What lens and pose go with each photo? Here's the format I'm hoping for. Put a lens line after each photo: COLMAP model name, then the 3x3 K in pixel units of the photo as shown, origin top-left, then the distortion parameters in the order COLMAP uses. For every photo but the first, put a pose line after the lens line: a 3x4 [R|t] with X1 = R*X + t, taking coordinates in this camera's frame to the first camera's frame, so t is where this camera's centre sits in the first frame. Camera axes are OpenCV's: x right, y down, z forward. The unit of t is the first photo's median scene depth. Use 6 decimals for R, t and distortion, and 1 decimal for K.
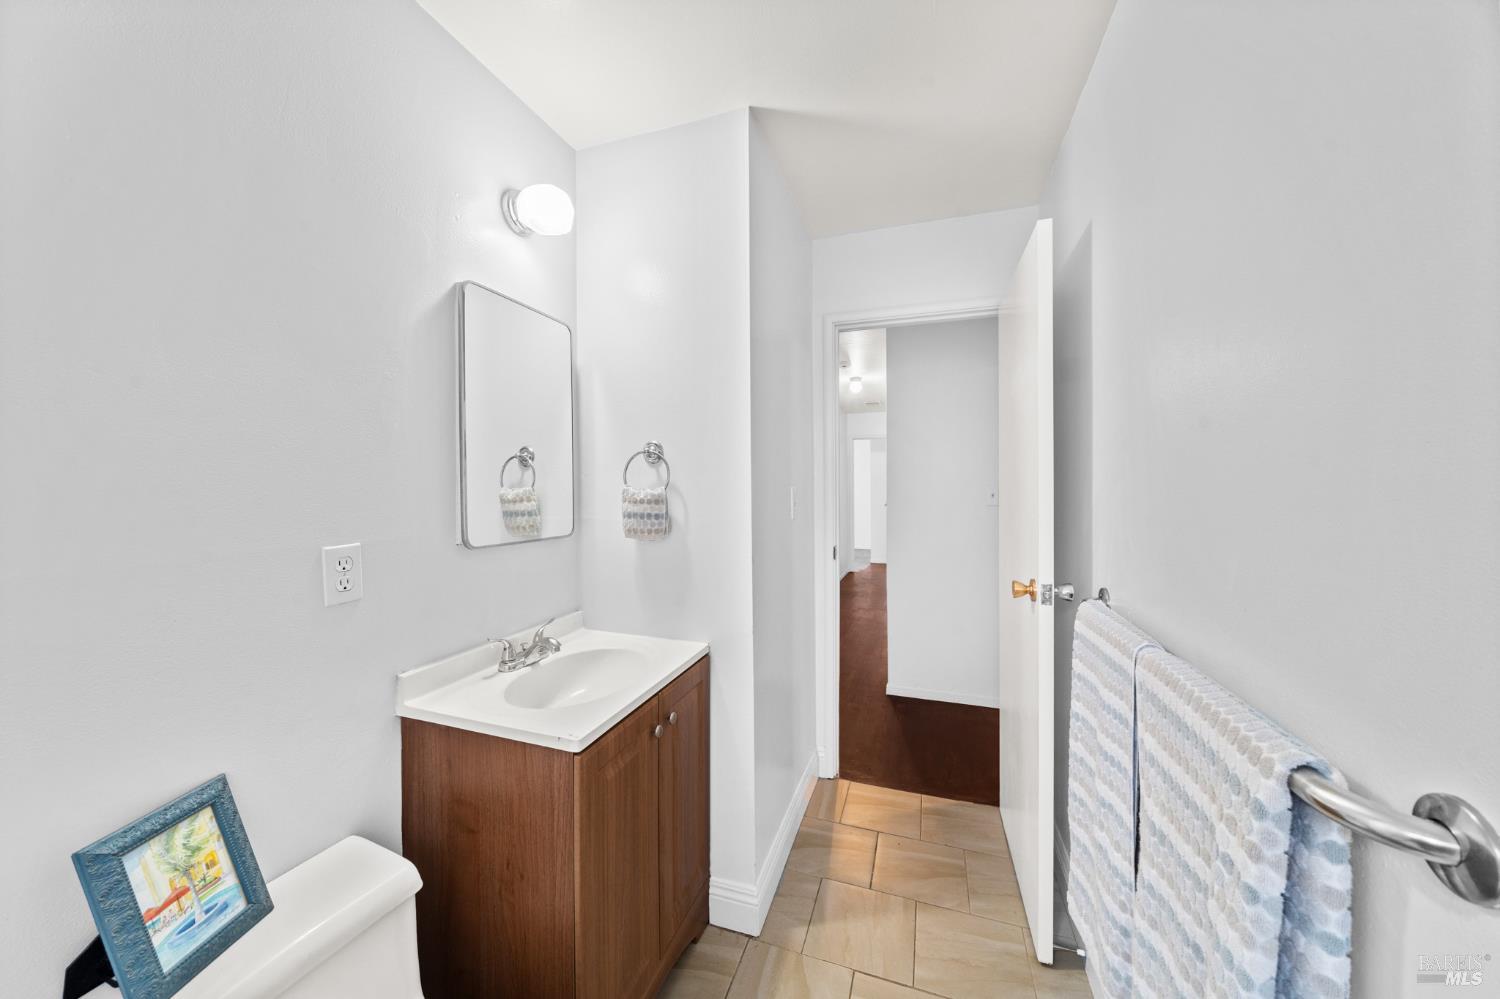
lens RADIAL K [[516.1, 0, 752.8], [0, 516.1, 494.4], [0, 0, 1]] dist [-0.002051, 0.000220]
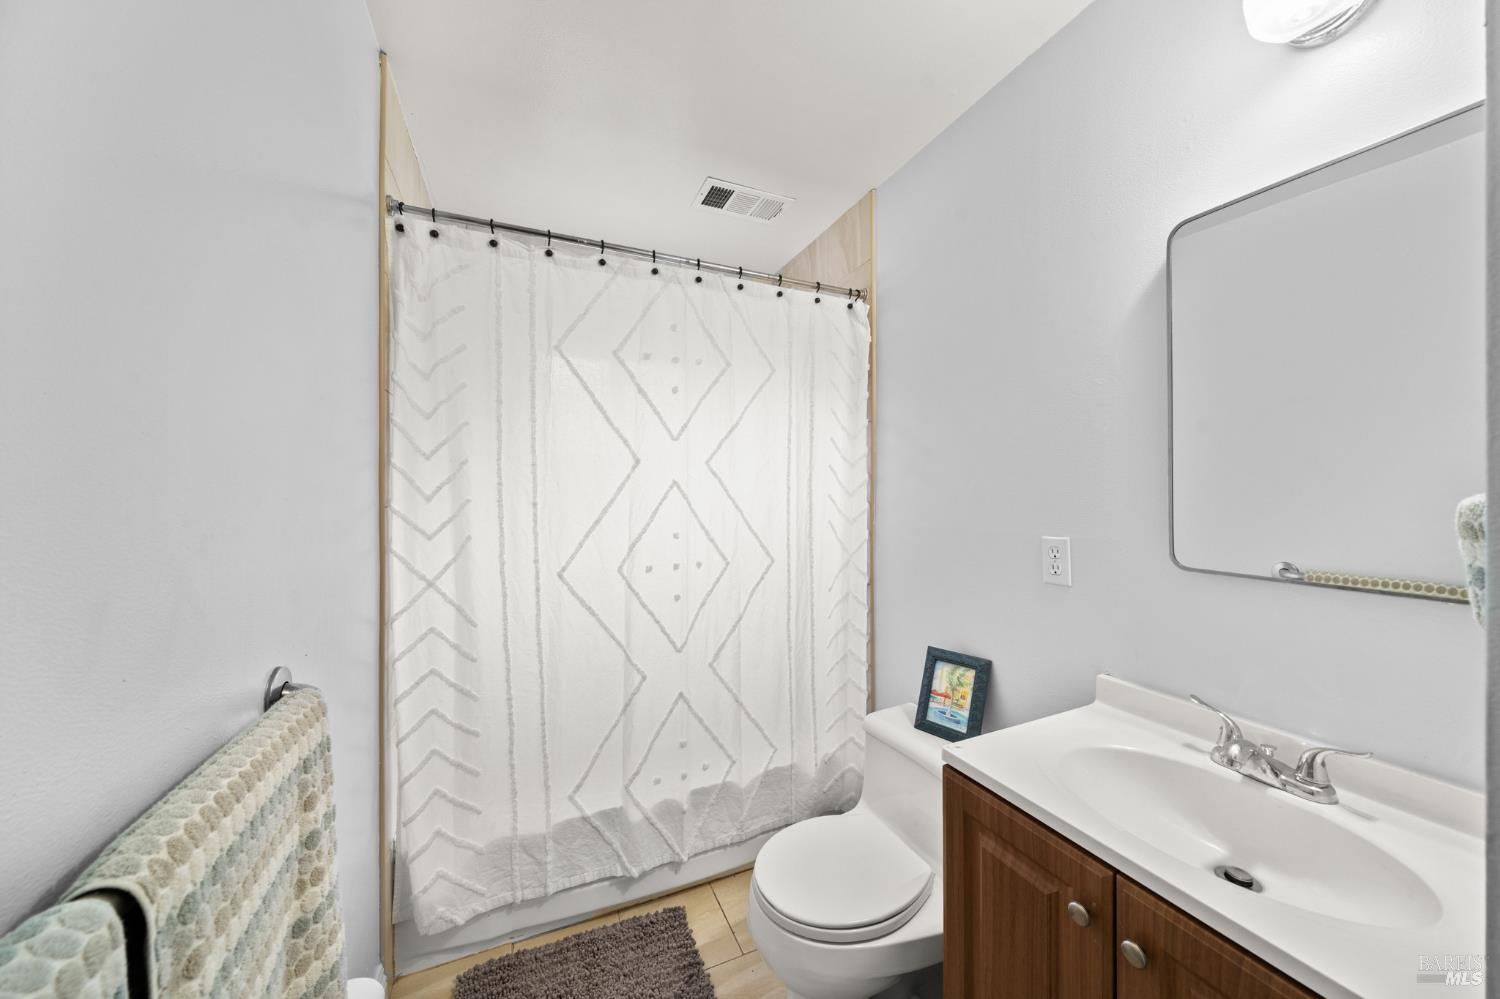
lens RADIAL K [[516.1, 0, 749.9], [0, 516.1, 493.2], [0, 0, 1]] dist [-0.002051, 0.000220]
pose [[-0.727185, 0.010514, -0.686361, 0.576153], [-0.004706, 0.999783, 0.020301, -0.026640], [0.686425, 0.017992, -0.726978, 1.408145]]
